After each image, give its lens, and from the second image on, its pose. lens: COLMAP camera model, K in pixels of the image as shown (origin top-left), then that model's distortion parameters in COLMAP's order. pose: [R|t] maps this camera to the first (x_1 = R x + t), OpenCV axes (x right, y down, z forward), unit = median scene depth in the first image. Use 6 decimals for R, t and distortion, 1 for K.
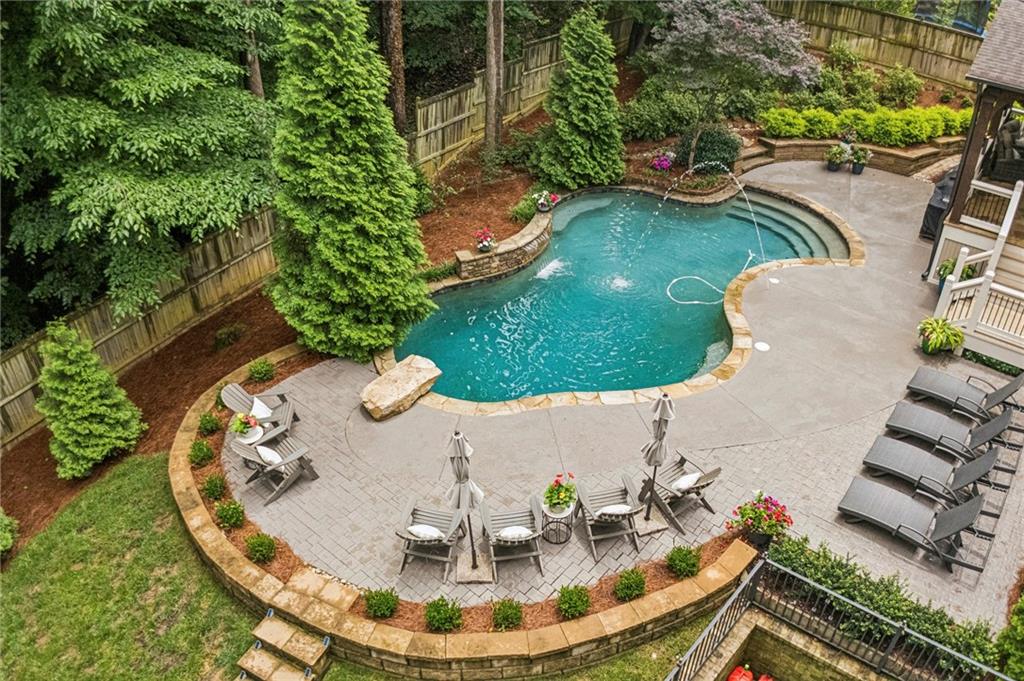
lens RADIAL K [[780.1, 0, 506.4], [0, 780.1, 340.9], [0, 0, 1]] dist [-0.155613, 0.002057]
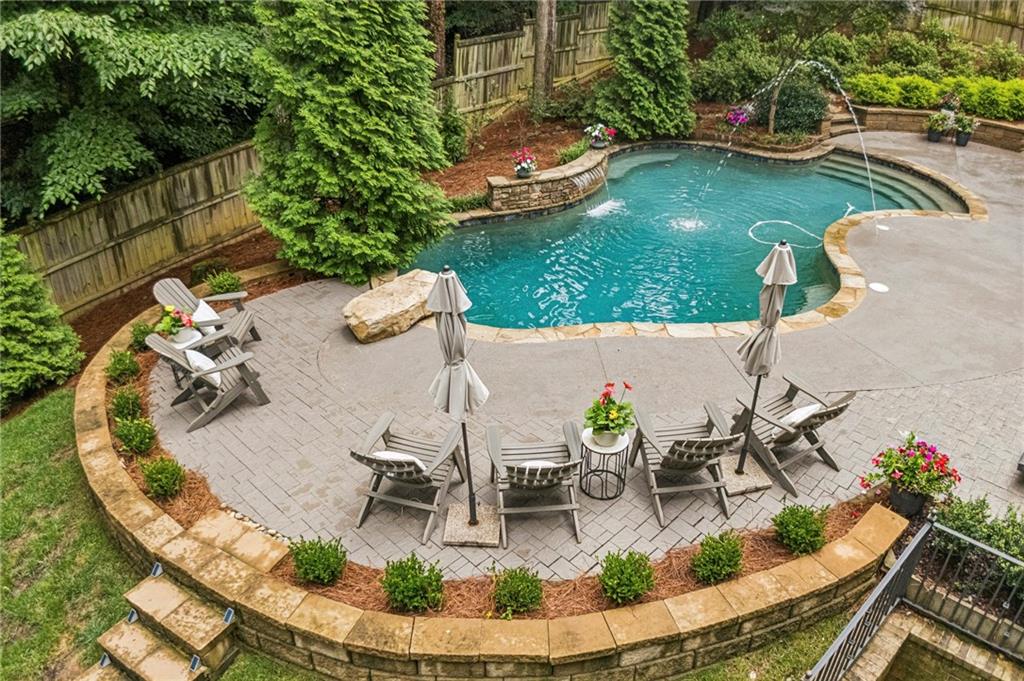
lens RADIAL K [[780.1, 0, 506.7], [0, 780.1, 342.1], [0, 0, 1]] dist [-0.155613, 0.002057]
pose [[0.997087, 0.040814, -0.064432, 0.018757], [-0.045575, 0.996199, -0.074237, 0.158417], [0.061157, 0.076958, 0.995157, 0.287786]]
